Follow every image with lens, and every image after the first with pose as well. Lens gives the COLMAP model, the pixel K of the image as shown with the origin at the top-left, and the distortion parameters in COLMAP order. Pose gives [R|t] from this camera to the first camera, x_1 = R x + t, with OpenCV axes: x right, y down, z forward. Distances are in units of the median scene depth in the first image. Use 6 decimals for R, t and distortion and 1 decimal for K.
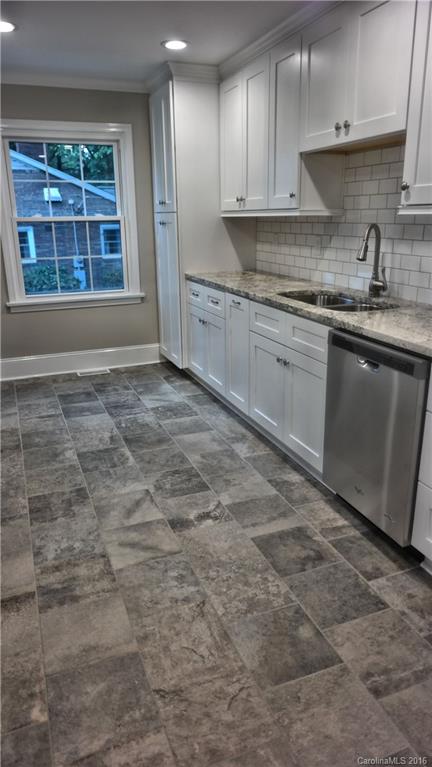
lens RADIAL K [[534.5, 0, 221.6], [0, 534.5, 384.1], [0, 0, 1]] dist [-0.009603, 0.014438]
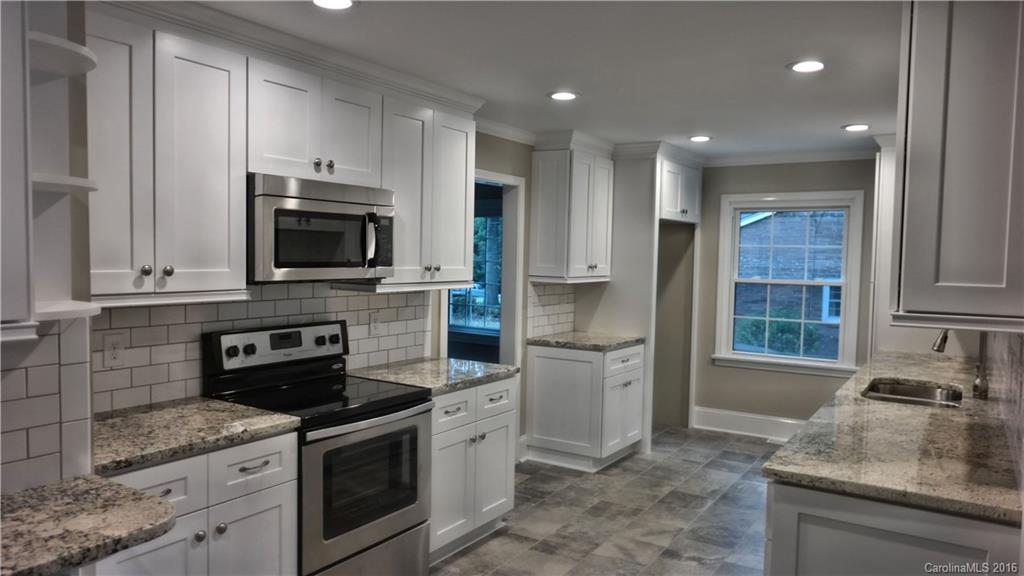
lens RADIAL K [[713.6, 0, 510.1], [0, 713.6, 289.7], [0, 0, 1]] dist [-0.009603, 0.014438]
pose [[0.581593, 0.063458, -0.811001, 0.741487], [-0.272081, 0.954710, -0.120415, 0.004197], [0.766630, 0.290691, 0.572519, -0.221491]]
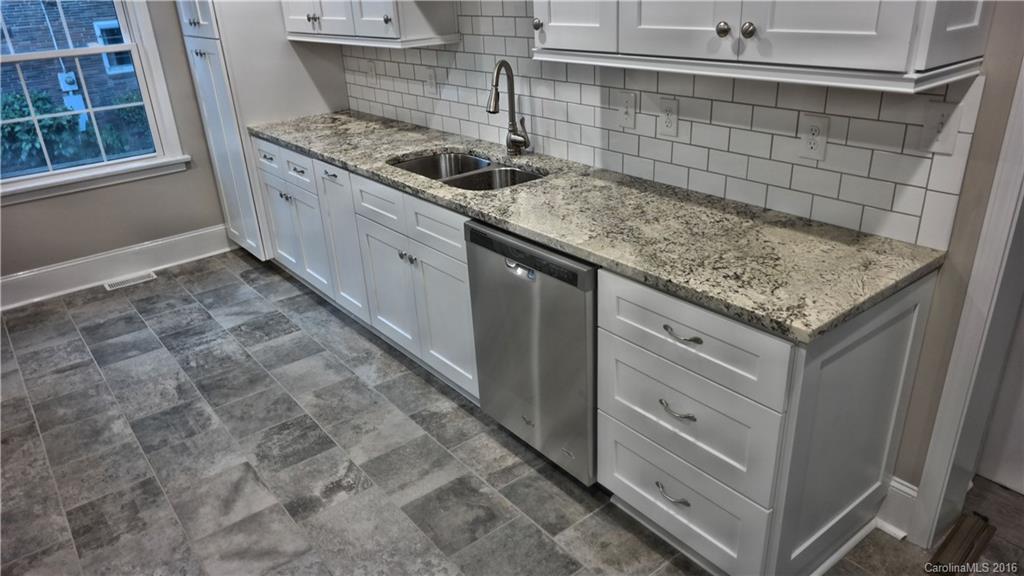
lens RADIAL K [[713.6, 0, 509.0], [0, 713.6, 292.5], [0, 0, 1]] dist [-0.009603, 0.014438]
pose [[0.958839, -0.150574, 0.240739, 0.002855], [0.123707, 0.984647, 0.123151, -0.096348], [-0.255586, -0.088301, 0.962745, 0.002936]]
